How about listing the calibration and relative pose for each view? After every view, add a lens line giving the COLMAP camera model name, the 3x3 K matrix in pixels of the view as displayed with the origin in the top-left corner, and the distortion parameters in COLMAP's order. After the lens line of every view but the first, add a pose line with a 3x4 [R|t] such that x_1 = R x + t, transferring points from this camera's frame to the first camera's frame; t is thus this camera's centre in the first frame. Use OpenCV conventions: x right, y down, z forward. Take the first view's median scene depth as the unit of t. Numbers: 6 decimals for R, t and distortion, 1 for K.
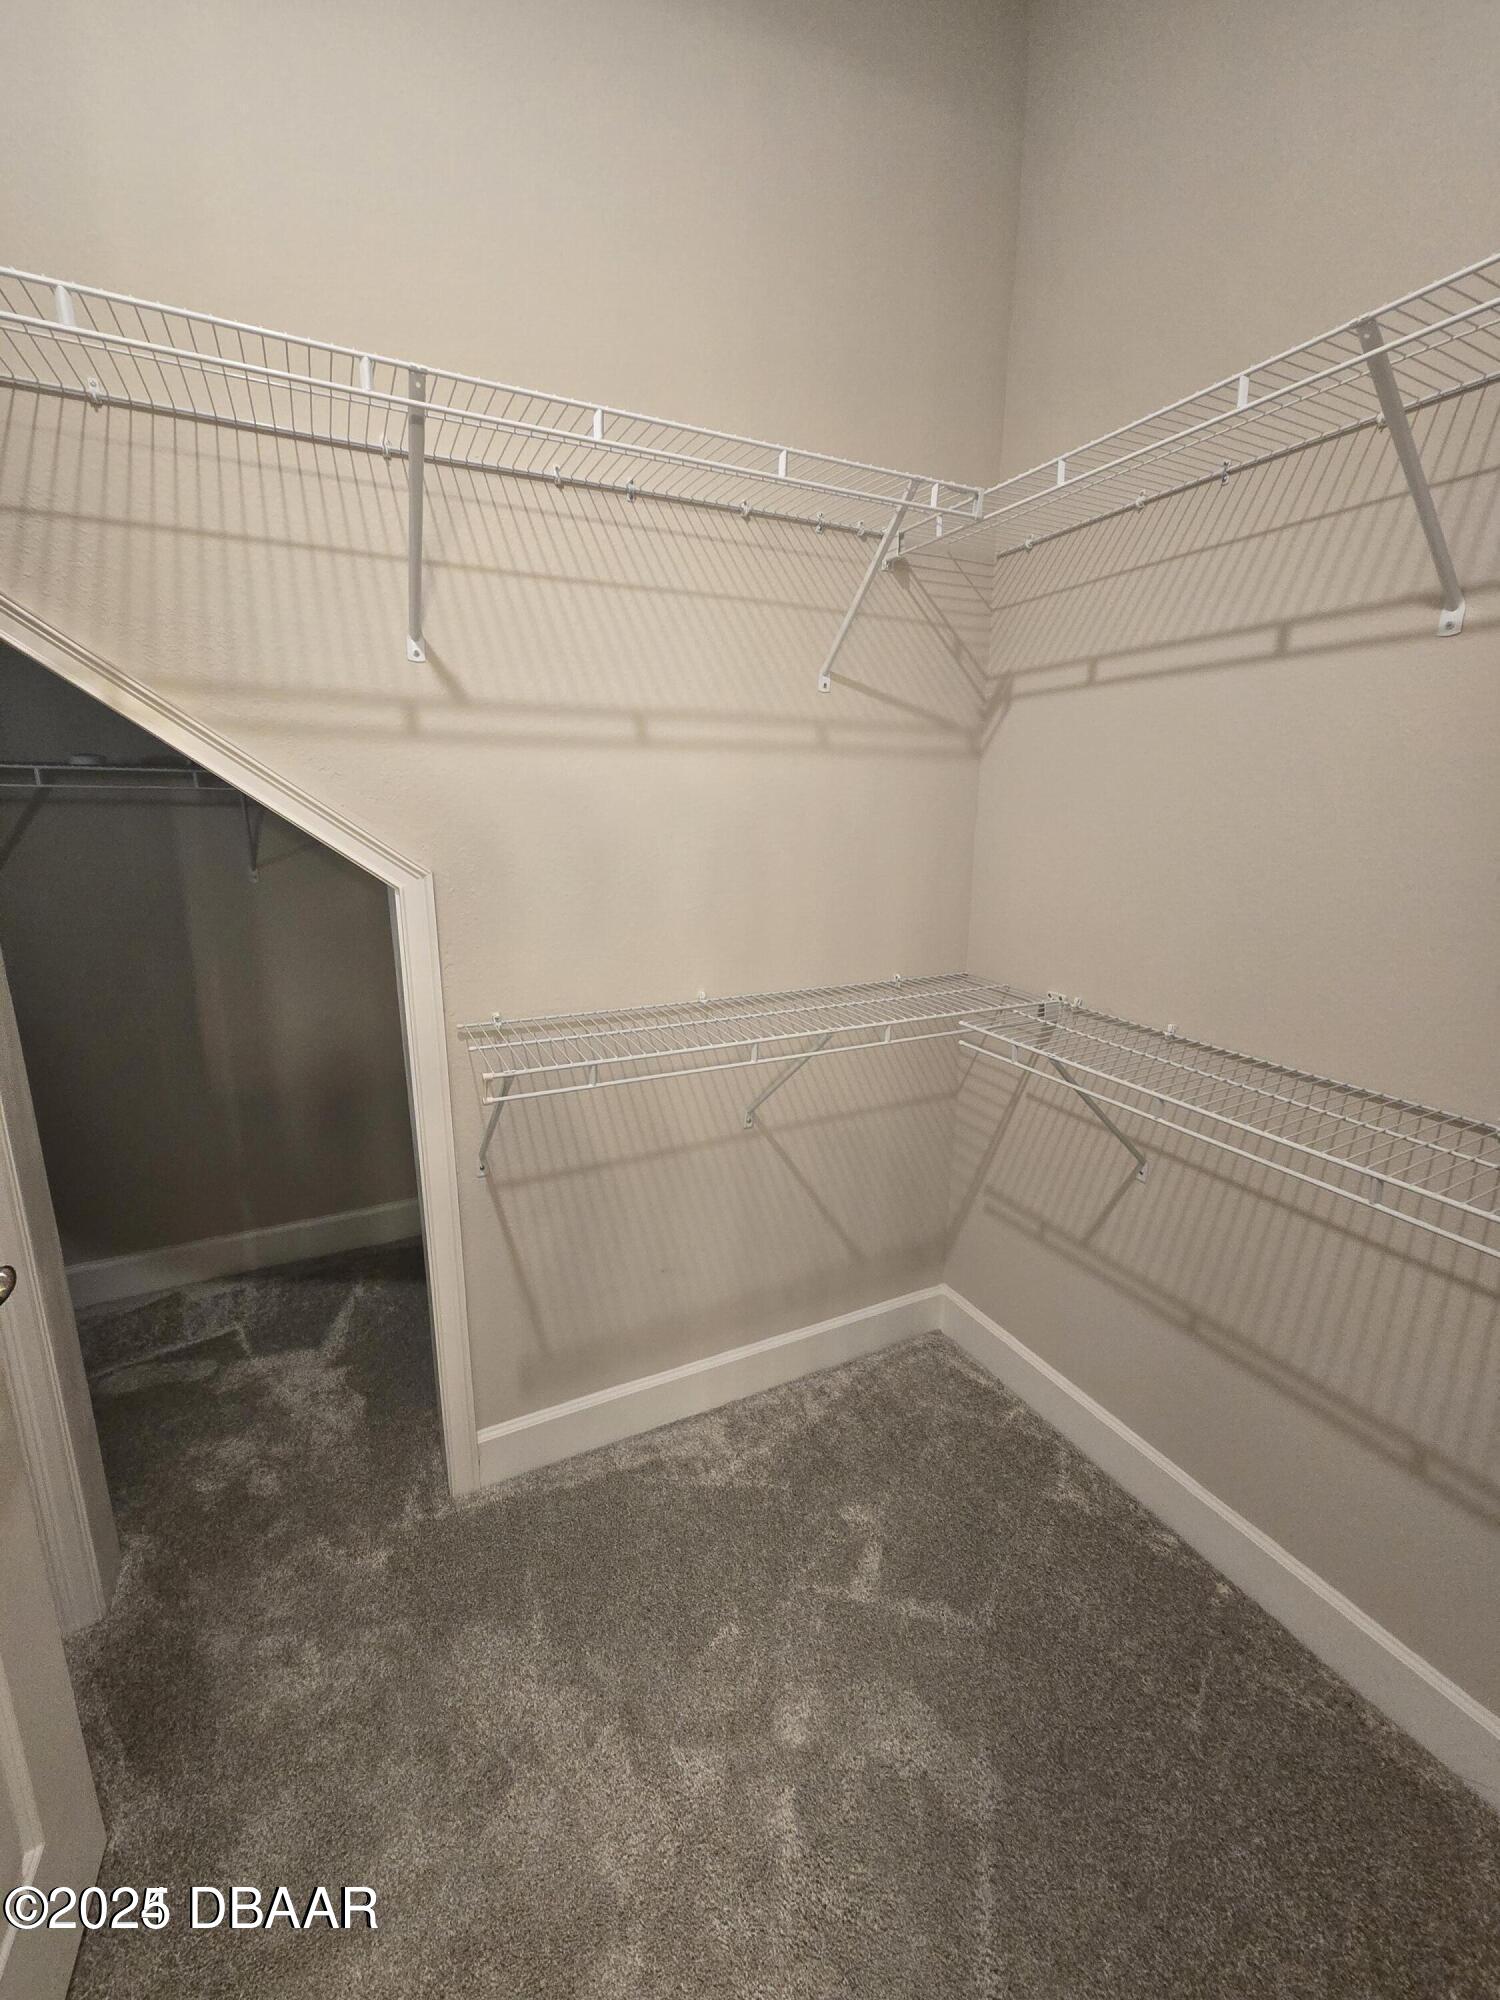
lens RADIAL K [[815.0, 0, 747.7], [0, 815.0, 1008.8], [0, 0, 1]] dist [-0.000784, -0.000623]
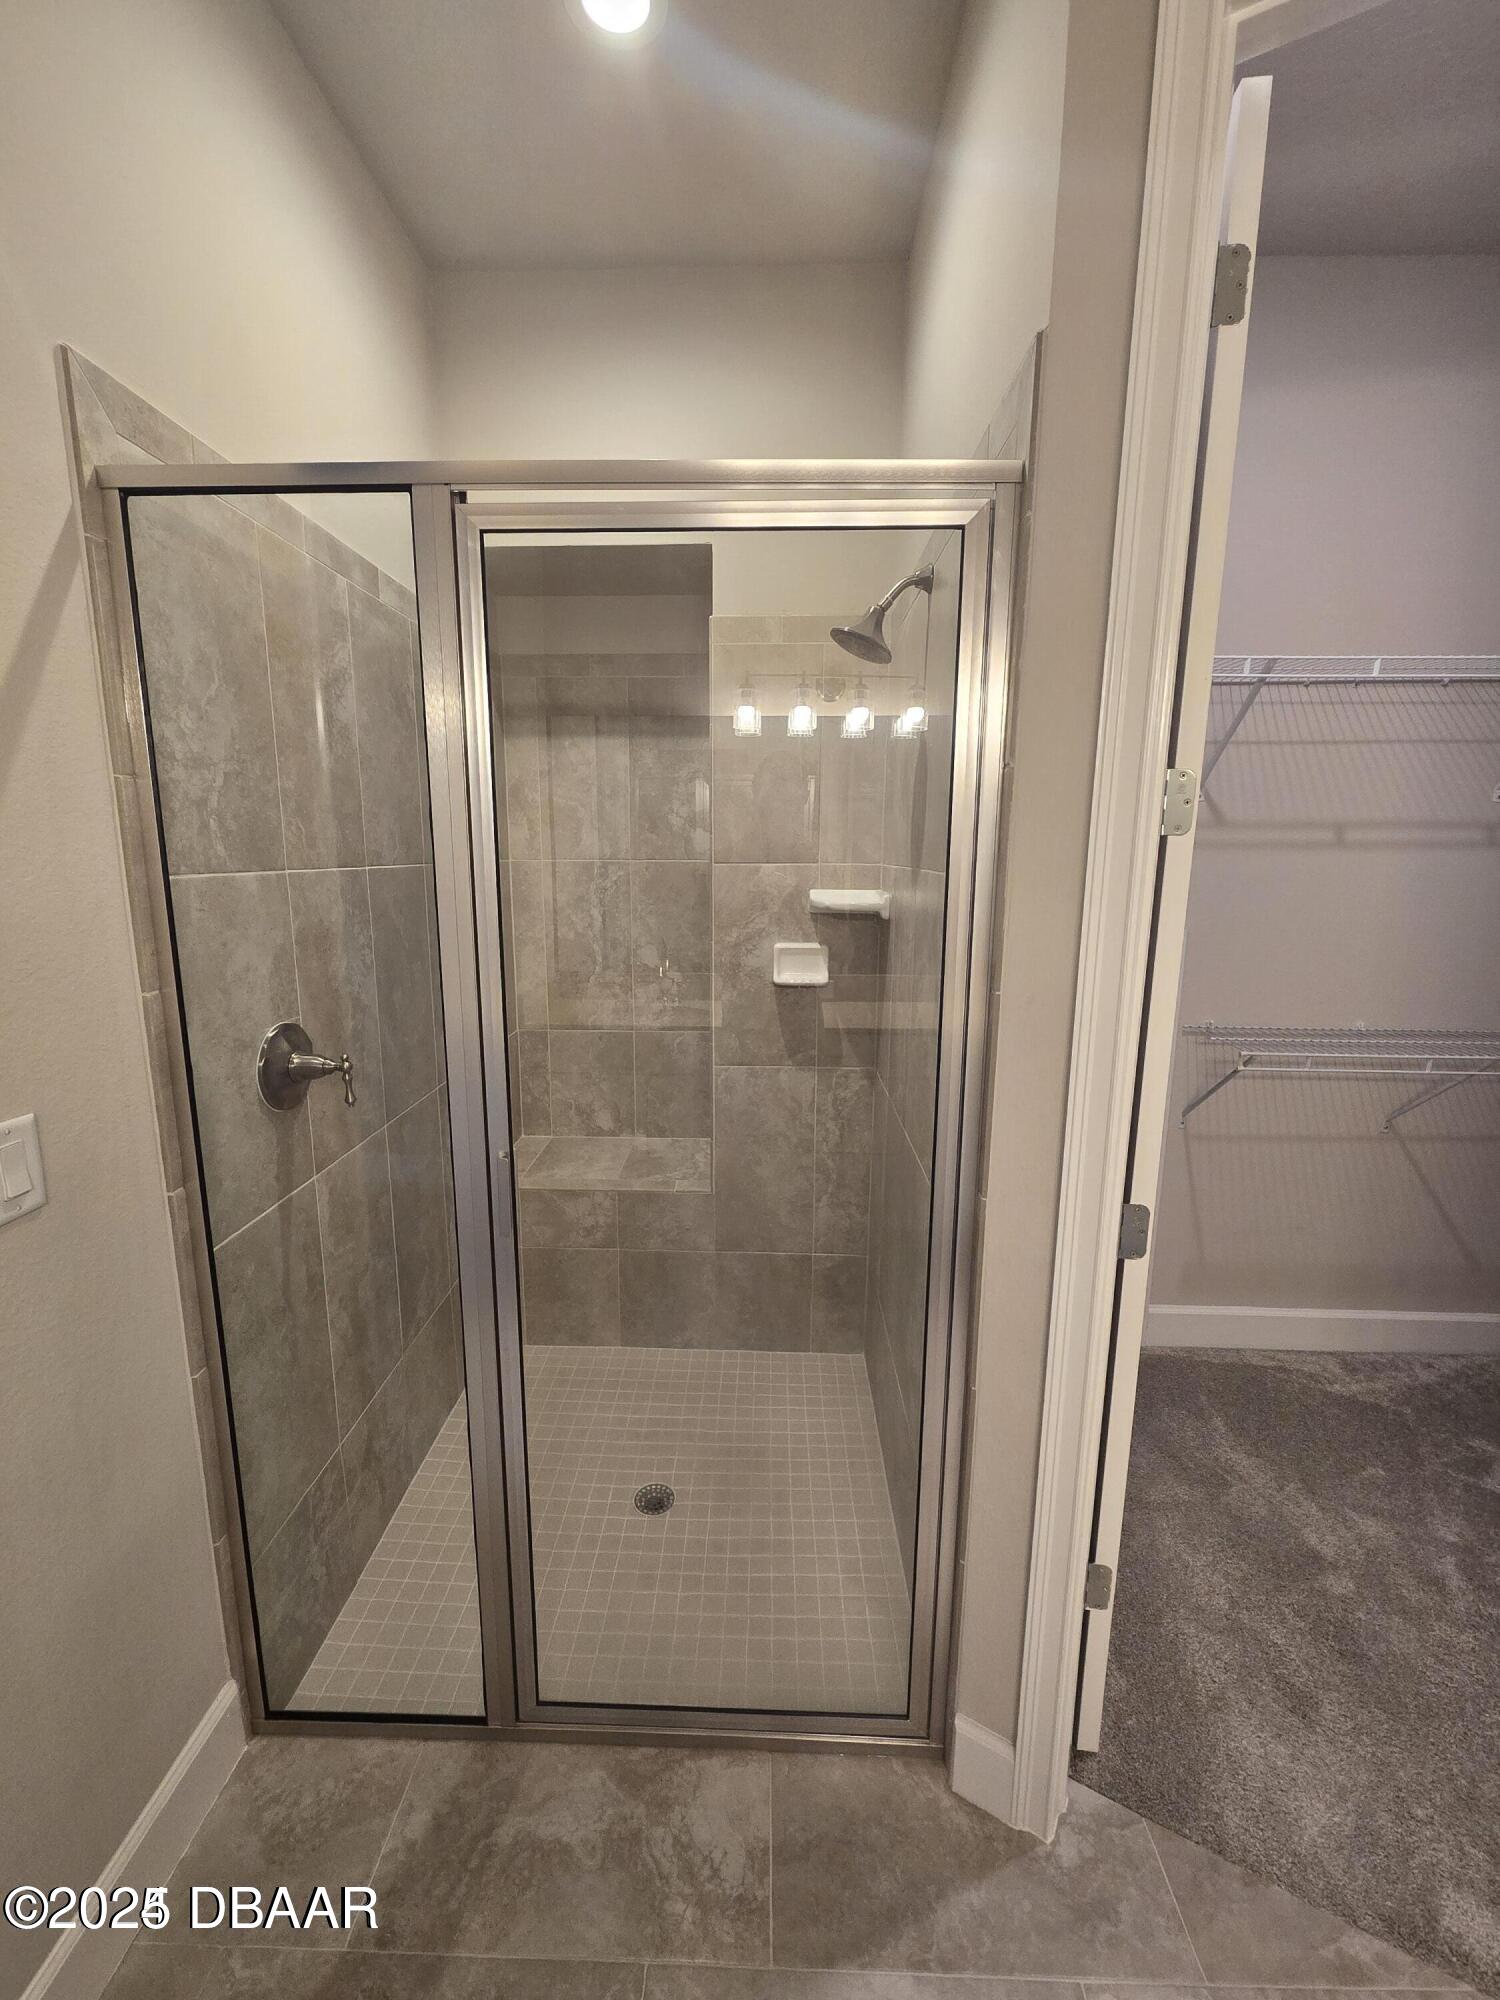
lens RADIAL K [[815.0, 0, 753.7], [0, 815.0, 1000.5], [0, 0, 1]] dist [-0.000784, -0.000623]
pose [[0.876221, 0.086600, -0.474065, -0.316106], [-0.120032, 0.991937, -0.040654, 0.124815], [0.466722, 0.092525, 0.879551, -0.694064]]
